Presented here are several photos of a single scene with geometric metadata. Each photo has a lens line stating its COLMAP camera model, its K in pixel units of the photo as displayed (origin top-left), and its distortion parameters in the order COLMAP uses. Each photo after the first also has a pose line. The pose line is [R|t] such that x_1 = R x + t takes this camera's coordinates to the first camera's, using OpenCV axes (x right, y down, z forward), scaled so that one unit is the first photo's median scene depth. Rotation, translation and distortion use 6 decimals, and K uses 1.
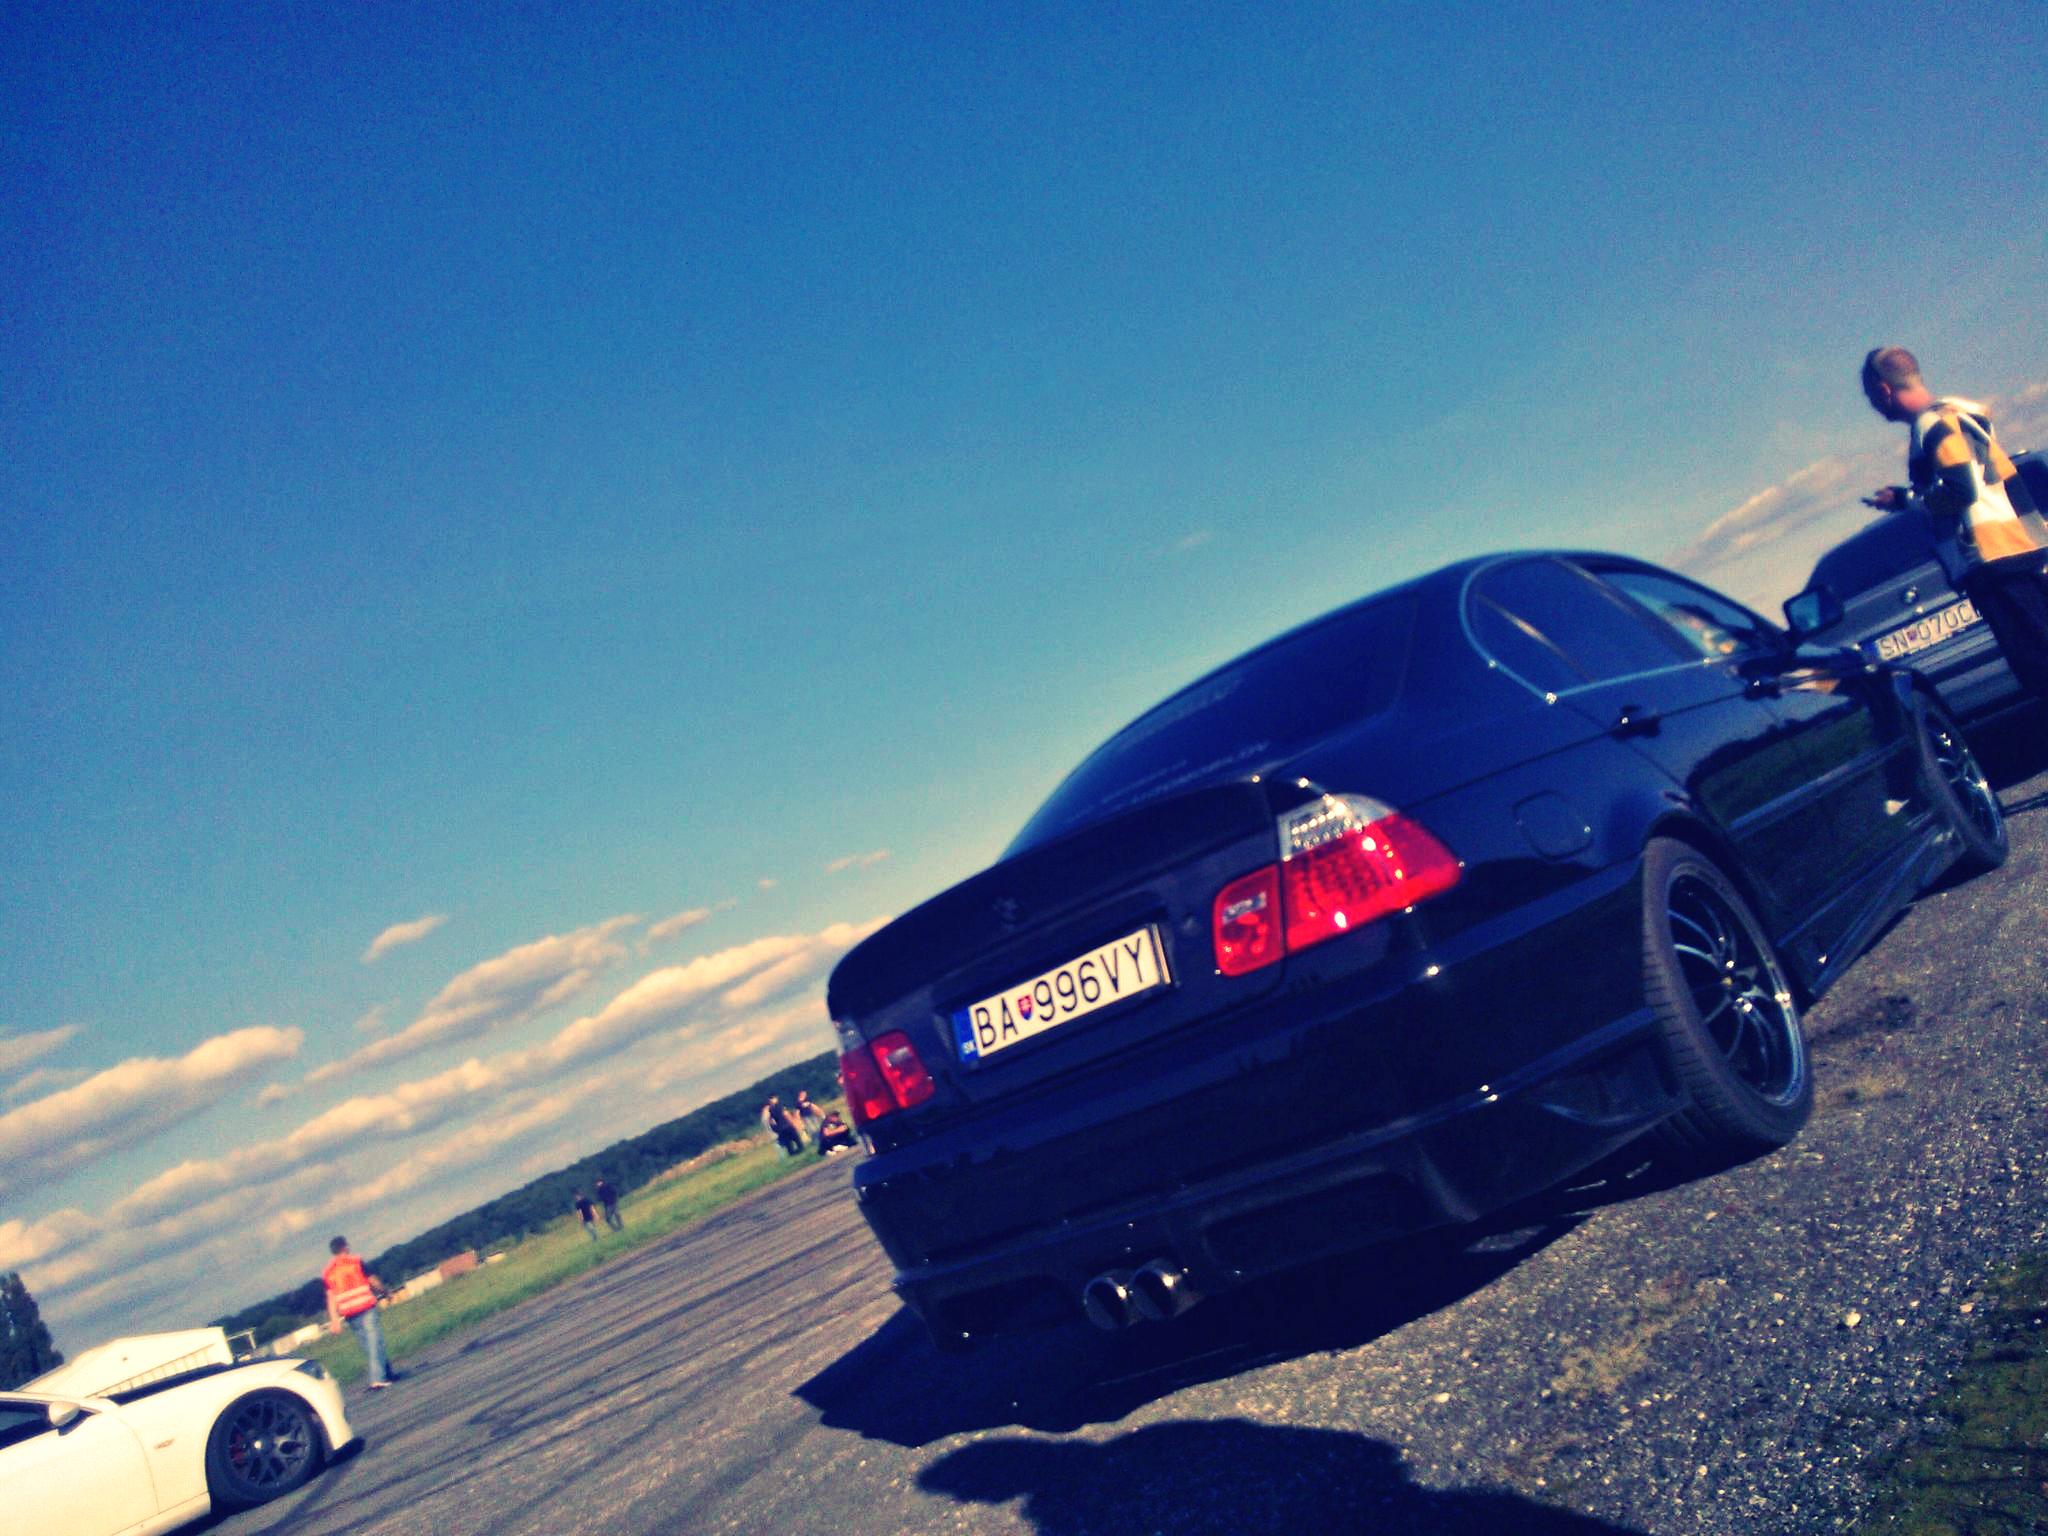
lens RADIAL K [[1755.4, 0, 1024.0], [0, 1755.4, 768.0], [0, 0, 1]] dist [-0.006638, -0.008084]
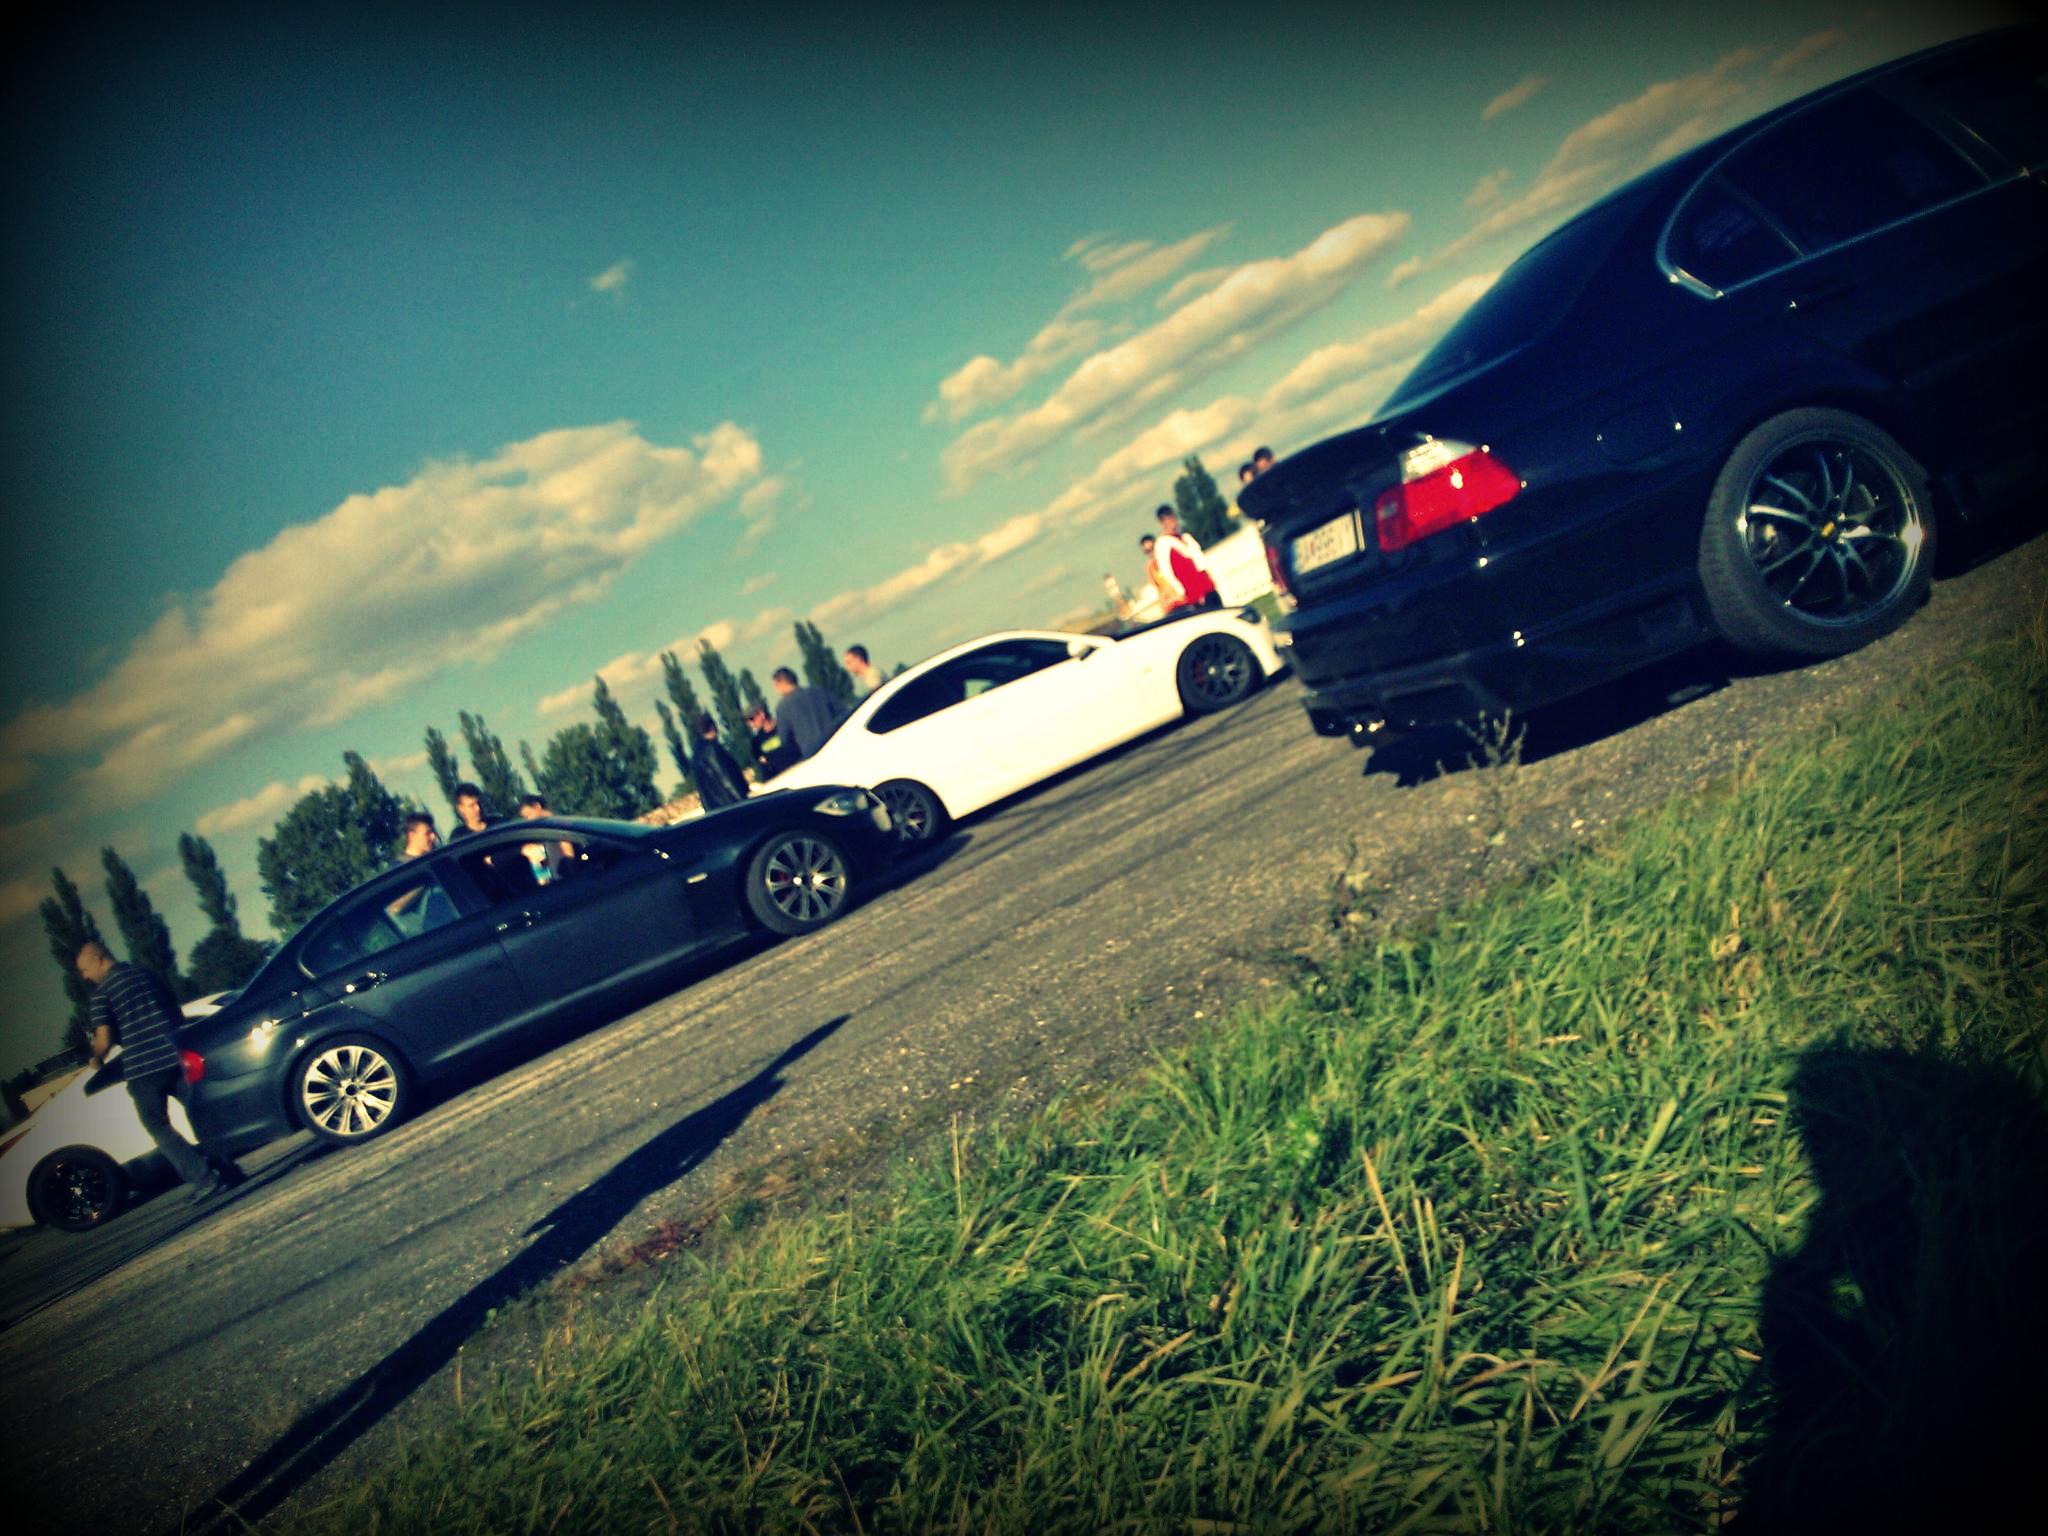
lens RADIAL K [[1755.4, 0, 1024.0], [0, 1755.4, 768.0], [0, 0, 1]] dist [-0.006638, -0.008084]
pose [[0.820680, 0.082901, -0.565343, 0.228065], [0.180116, 0.901441, 0.393651, -0.114993], [0.542257, -0.424889, 0.724863, -0.115242]]
